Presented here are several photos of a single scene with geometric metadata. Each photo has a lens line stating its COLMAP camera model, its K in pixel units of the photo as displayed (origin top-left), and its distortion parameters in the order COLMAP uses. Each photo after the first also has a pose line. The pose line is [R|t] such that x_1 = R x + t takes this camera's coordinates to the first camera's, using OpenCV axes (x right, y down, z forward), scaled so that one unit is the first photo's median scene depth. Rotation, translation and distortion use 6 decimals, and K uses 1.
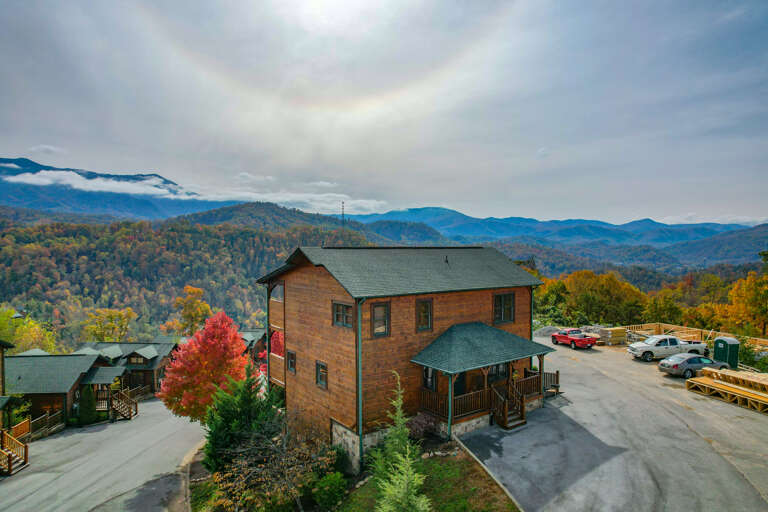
lens RADIAL K [[491.9, 0, 384.0], [0, 491.9, 256.0], [0, 0, 1]] dist [-0.063502, 0.057075]
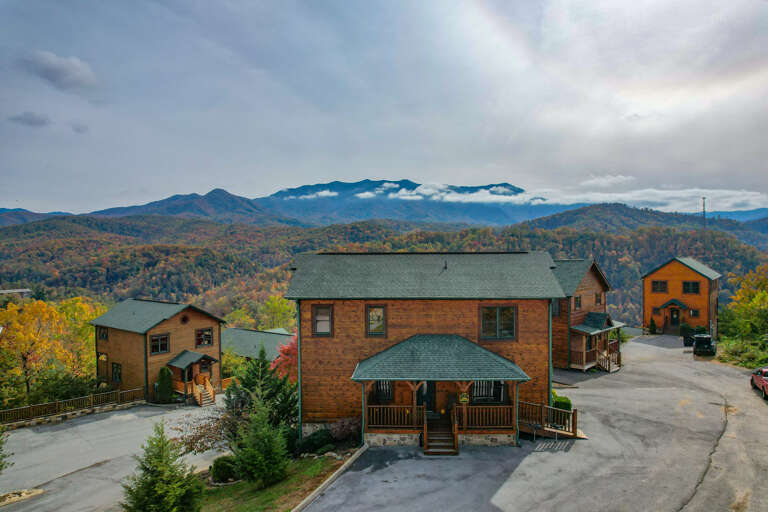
lens RADIAL K [[491.9, 0, 384.0], [0, 491.9, 256.0], [0, 0, 1]] dist [-0.063502, 0.057075]
pose [[0.776349, 0.001323, -0.630301, 0.623835], [-0.006599, 0.999960, -0.006029, -0.004616], [0.630268, 0.008840, 0.776327, 0.201064]]
